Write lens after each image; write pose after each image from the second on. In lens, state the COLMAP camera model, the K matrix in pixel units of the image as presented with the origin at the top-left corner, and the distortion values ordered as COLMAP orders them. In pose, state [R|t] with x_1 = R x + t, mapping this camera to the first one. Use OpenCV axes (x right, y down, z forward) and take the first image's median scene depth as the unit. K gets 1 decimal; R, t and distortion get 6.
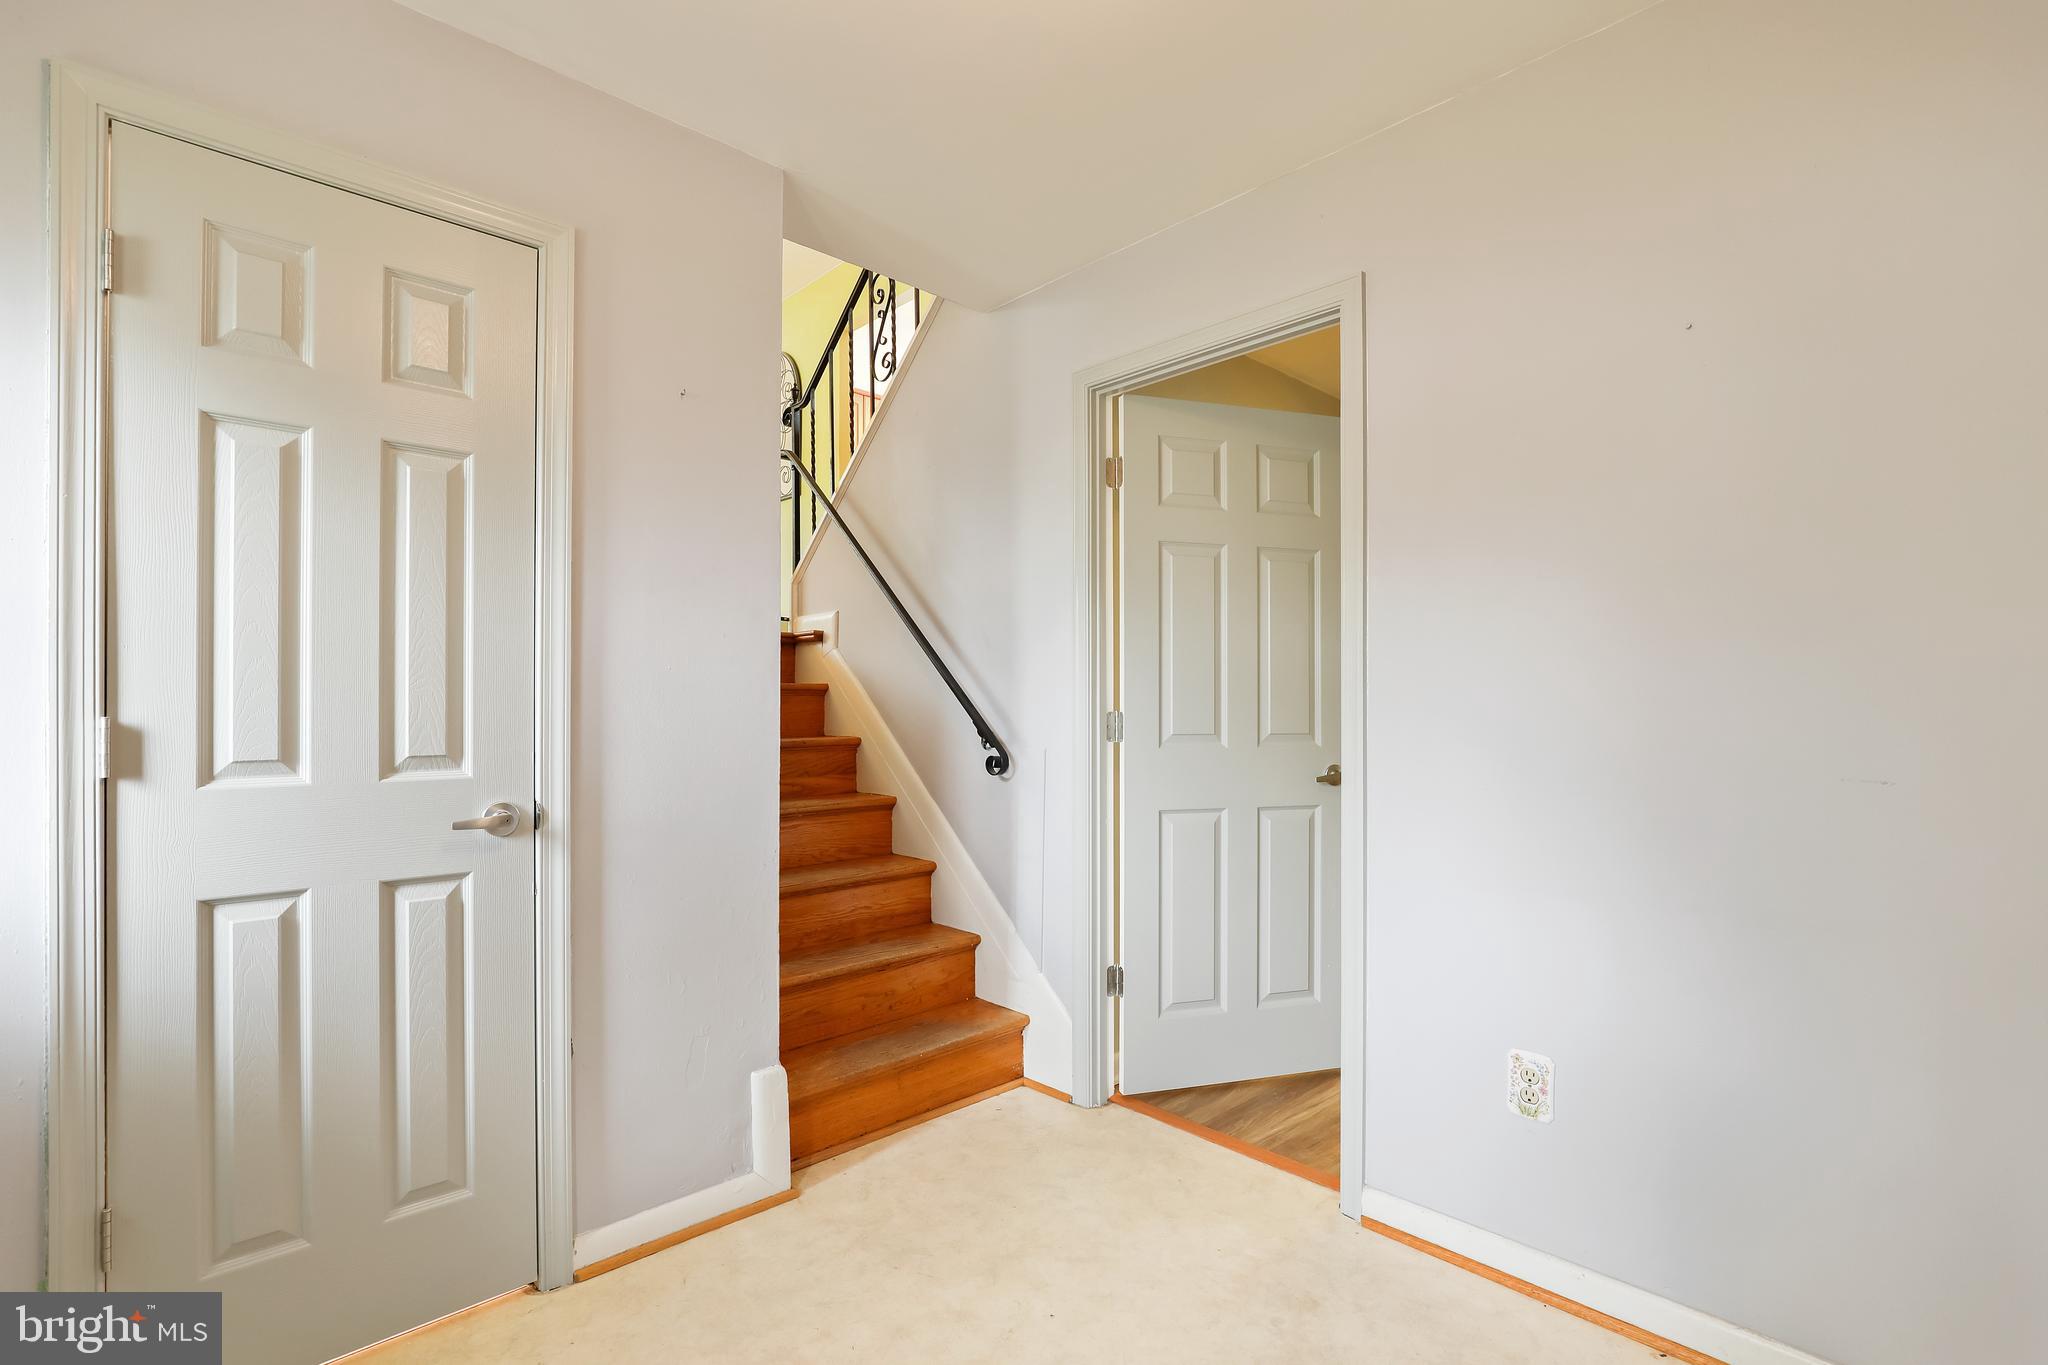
lens RADIAL K [[939.2, 0, 1063.8], [0, 939.2, 705.2], [0, 0, 1]] dist [-0.018612, -0.000215]
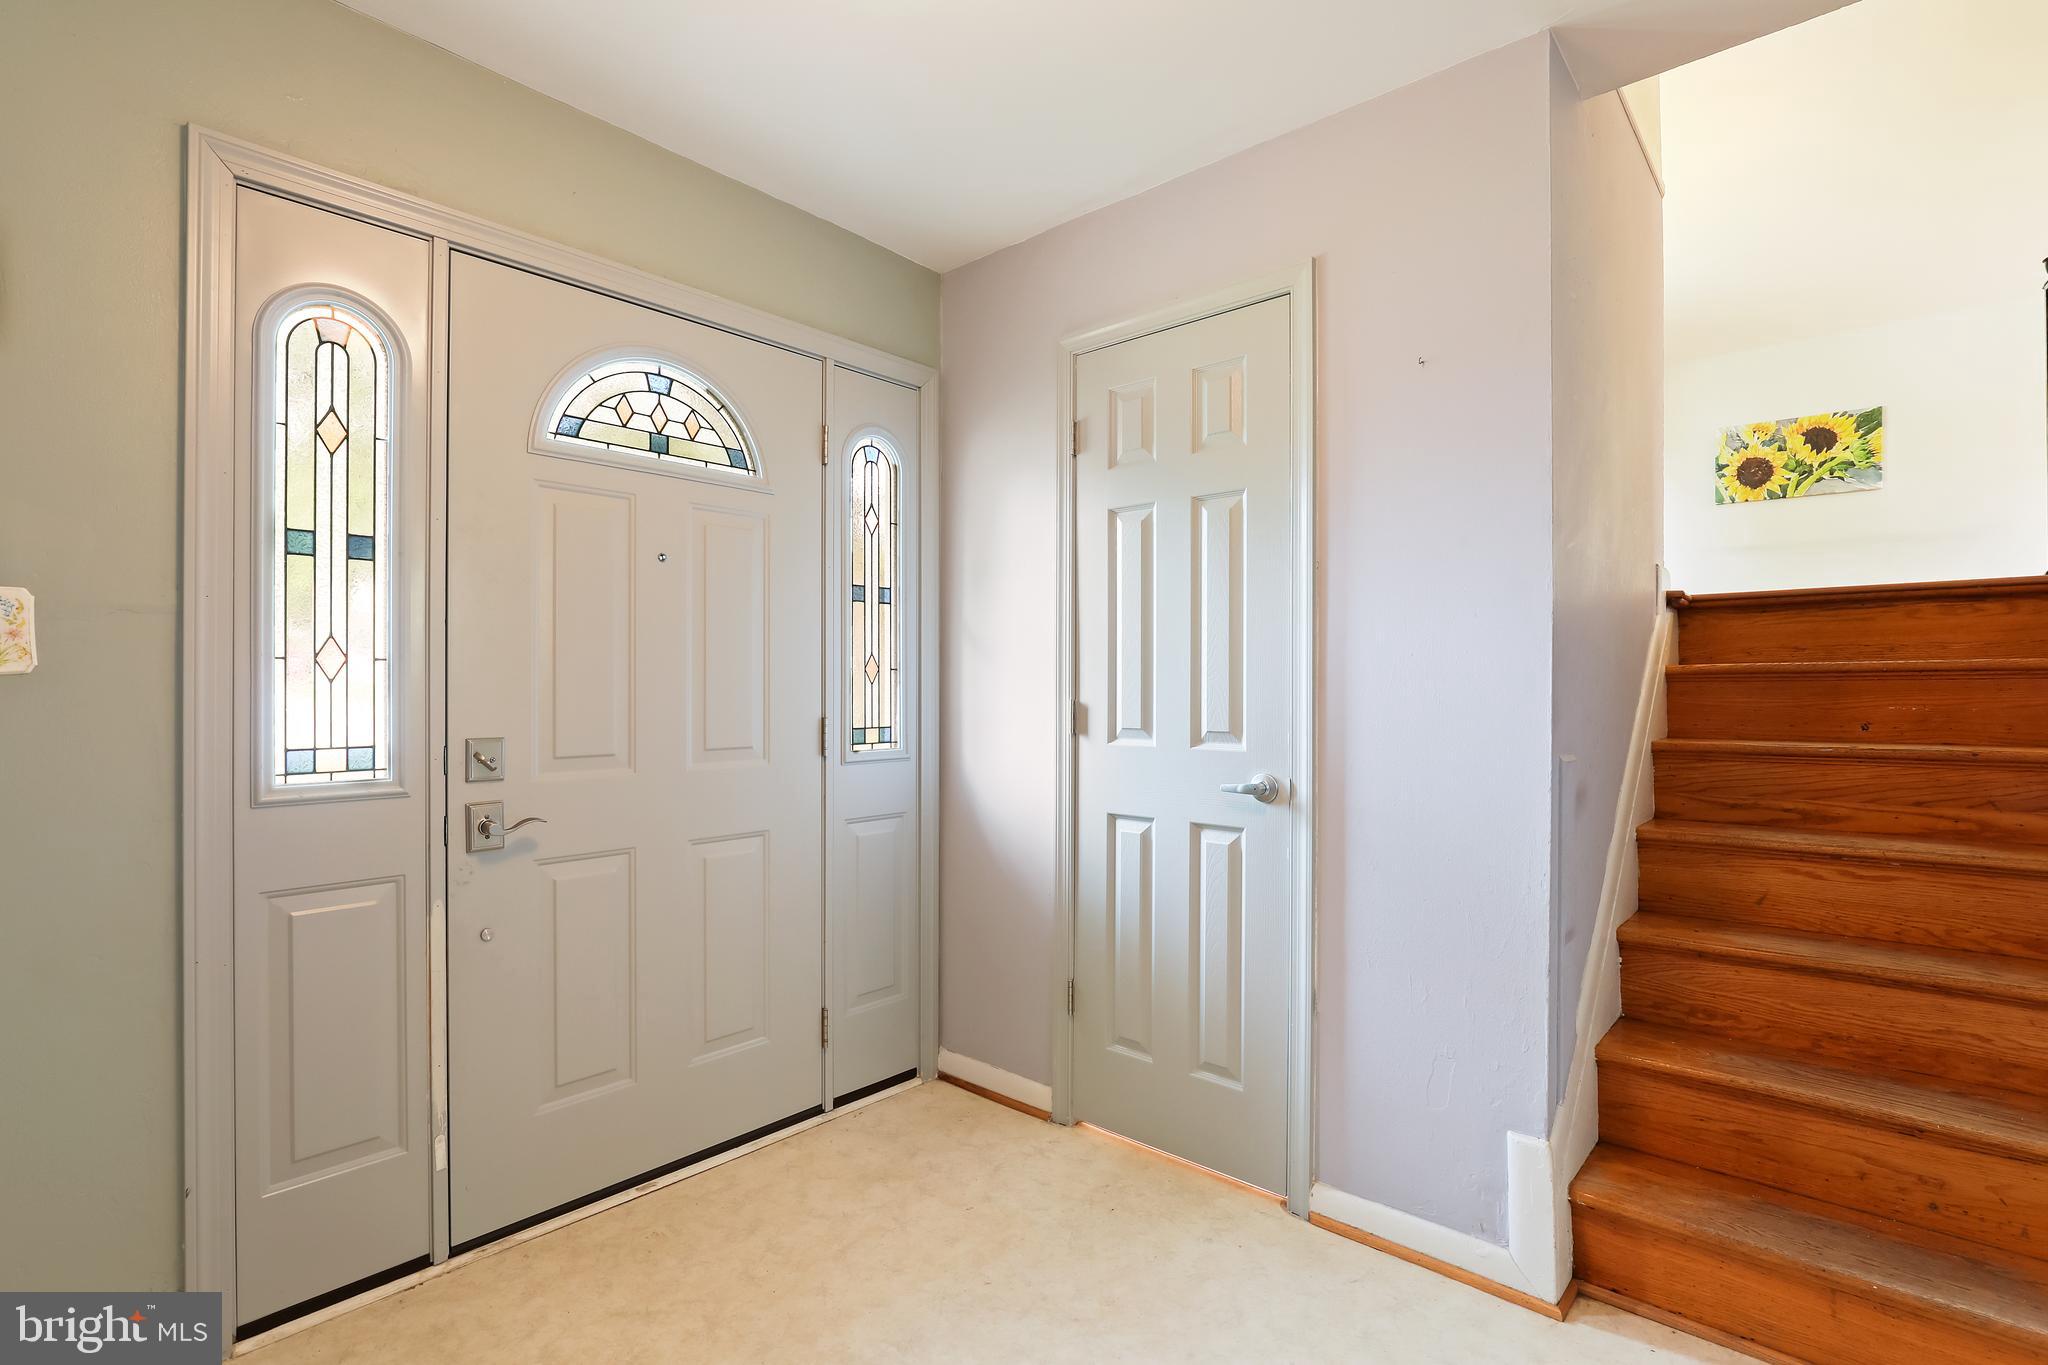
lens RADIAL K [[979.7, 0, 1024.0], [0, 979.7, 682.5], [0, 0, 1]] dist [-0.015620, 0.000120]
pose [[0.050687, -0.006572, -0.998693, 0.634774], [-0.003122, 0.999972, -0.006739, -0.003749], [0.998710, 0.003460, 0.050665, 0.632615]]
